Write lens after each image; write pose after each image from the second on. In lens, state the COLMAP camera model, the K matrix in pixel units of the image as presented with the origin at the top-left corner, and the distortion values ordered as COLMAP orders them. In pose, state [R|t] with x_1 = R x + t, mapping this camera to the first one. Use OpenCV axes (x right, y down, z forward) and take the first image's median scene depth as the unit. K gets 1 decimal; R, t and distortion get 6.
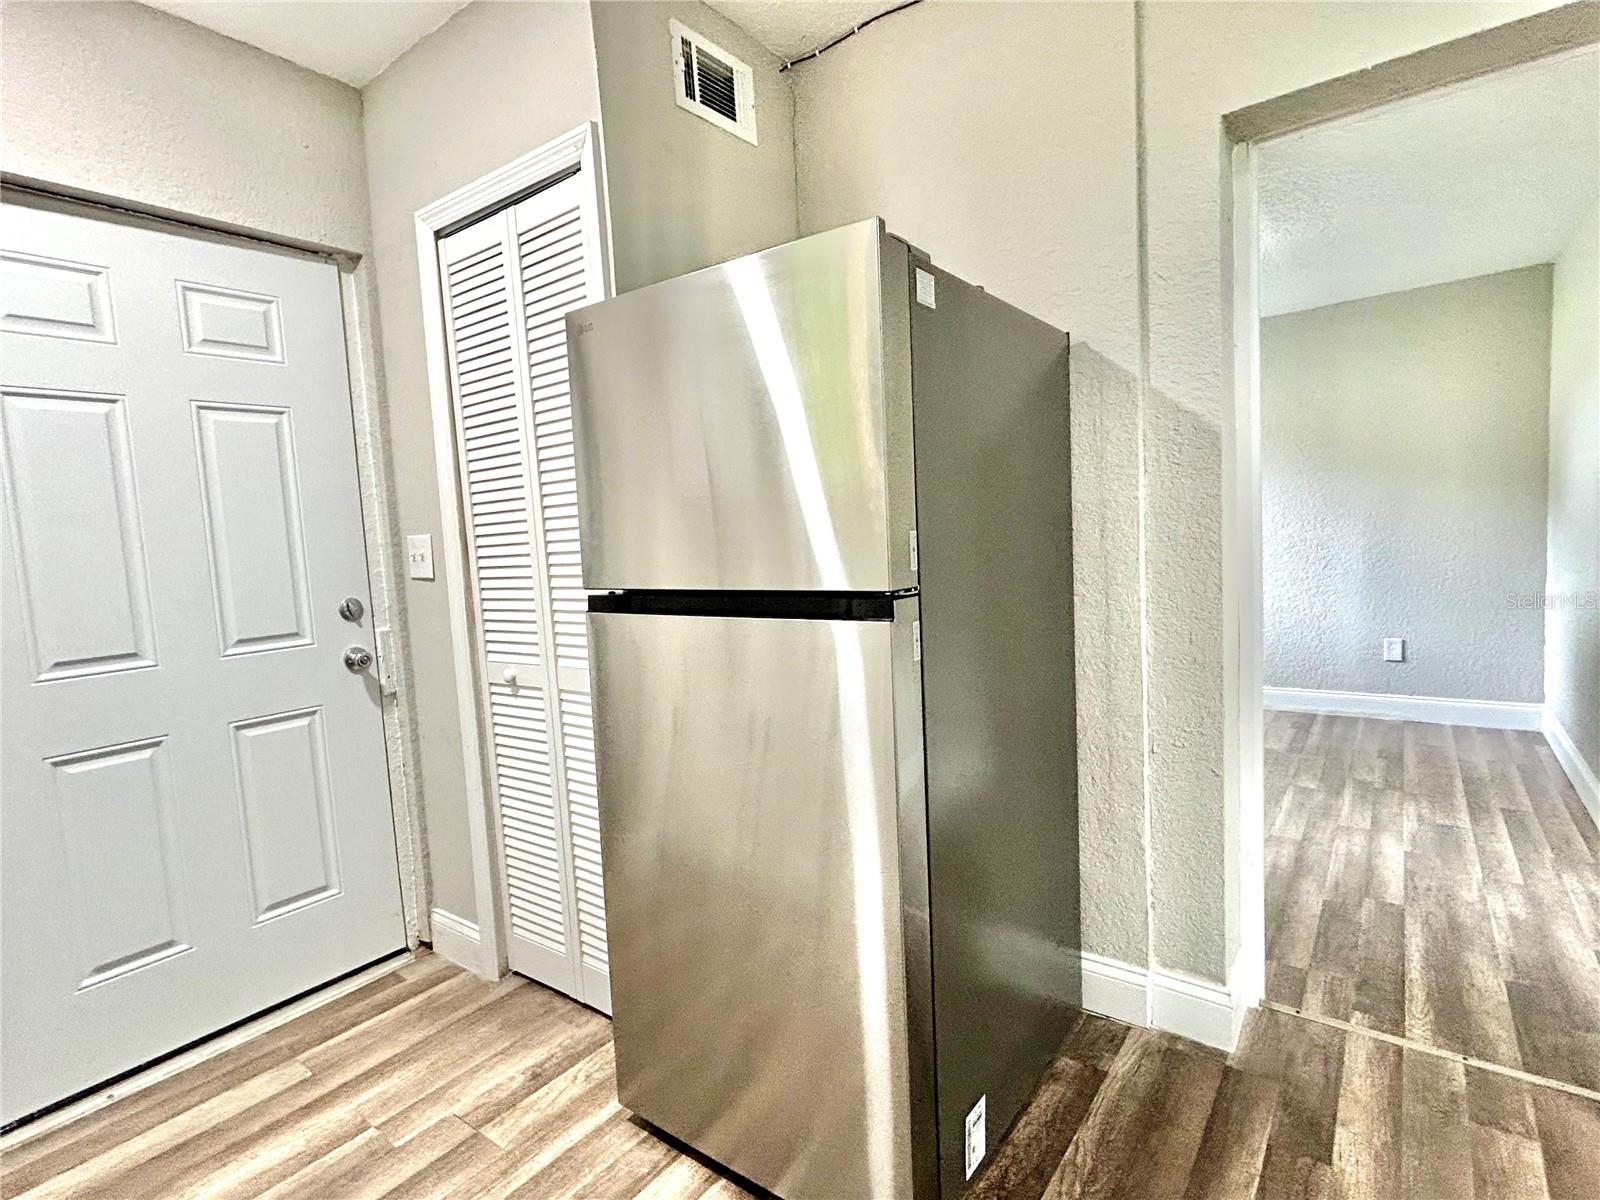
lens RADIAL K [[815.0, 0, 800.0], [0, 815.0, 600.0], [0, 0, 1]] dist [0.001519, 0.000798]
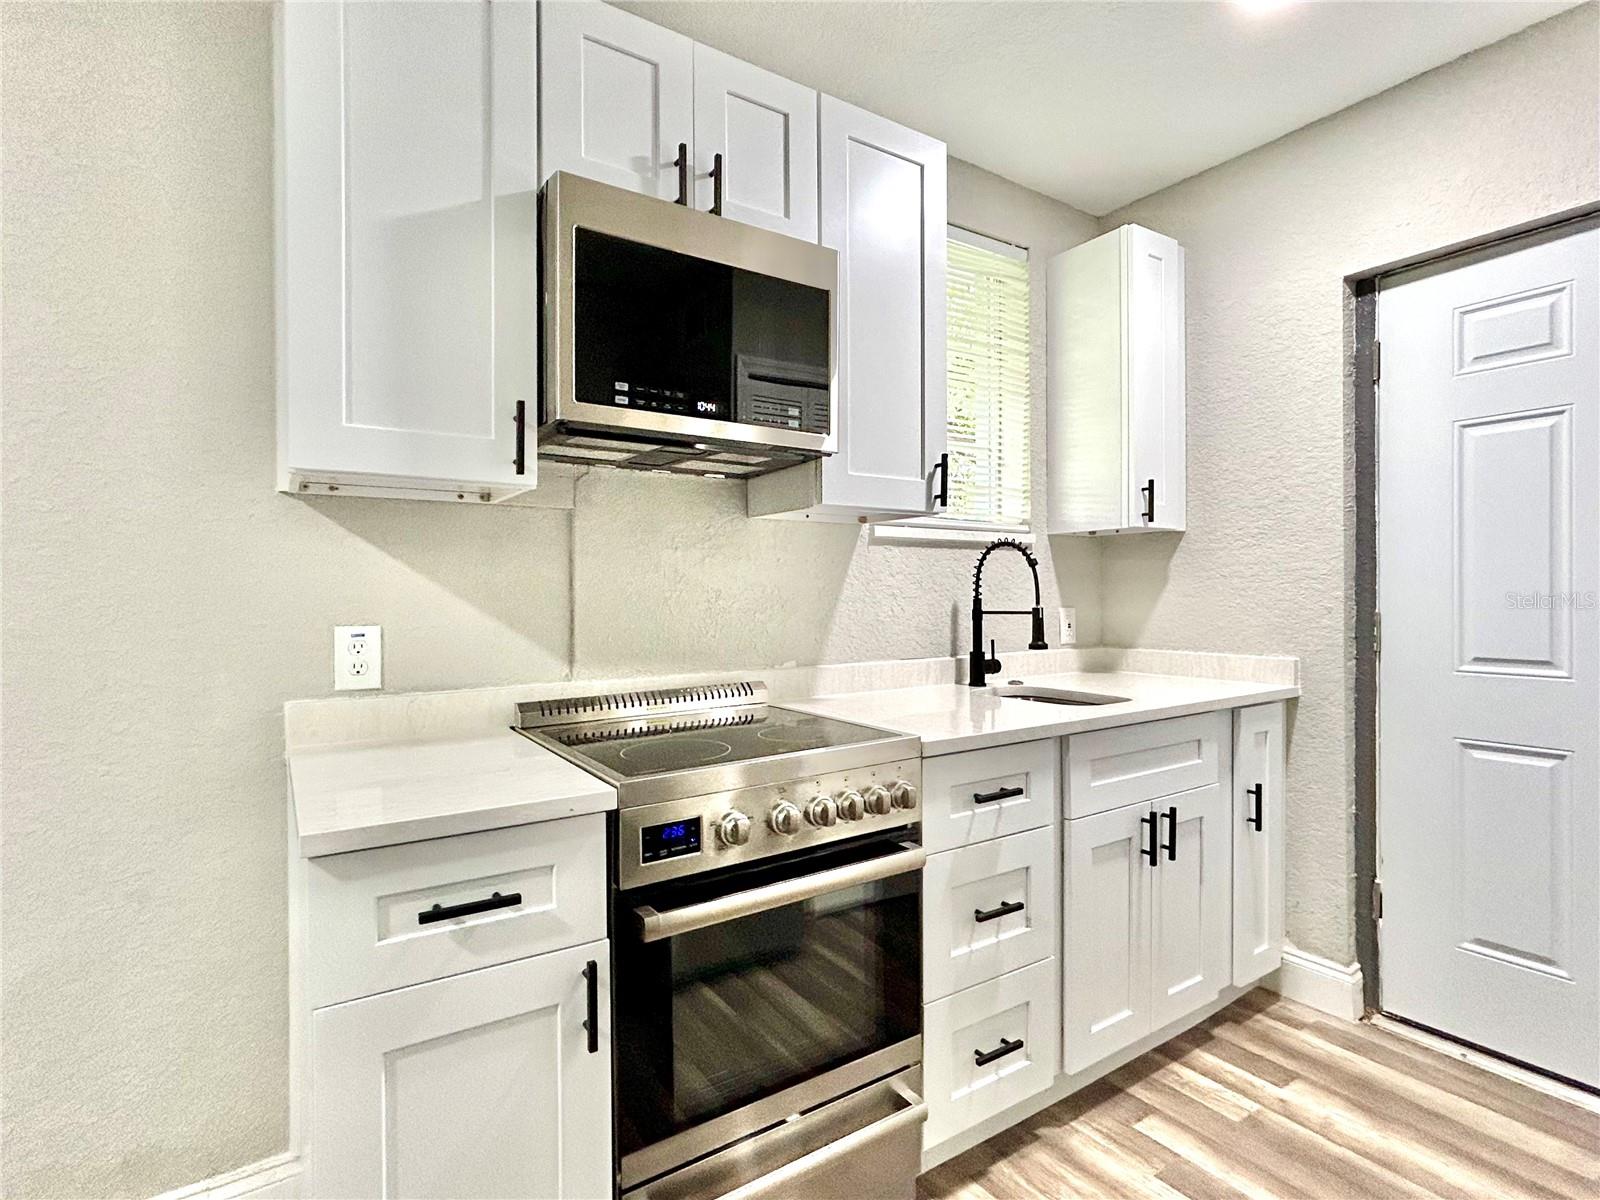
lens RADIAL K [[815.0, 0, 800.0], [0, 815.0, 600.0], [0, 0, 1]] dist [0.001519, 0.000798]
pose [[-0.326890, 0.064147, -0.942883, 0.453586], [-0.059988, 0.994273, 0.088440, -0.046029], [0.943157, 0.085472, -0.321170, 0.466515]]
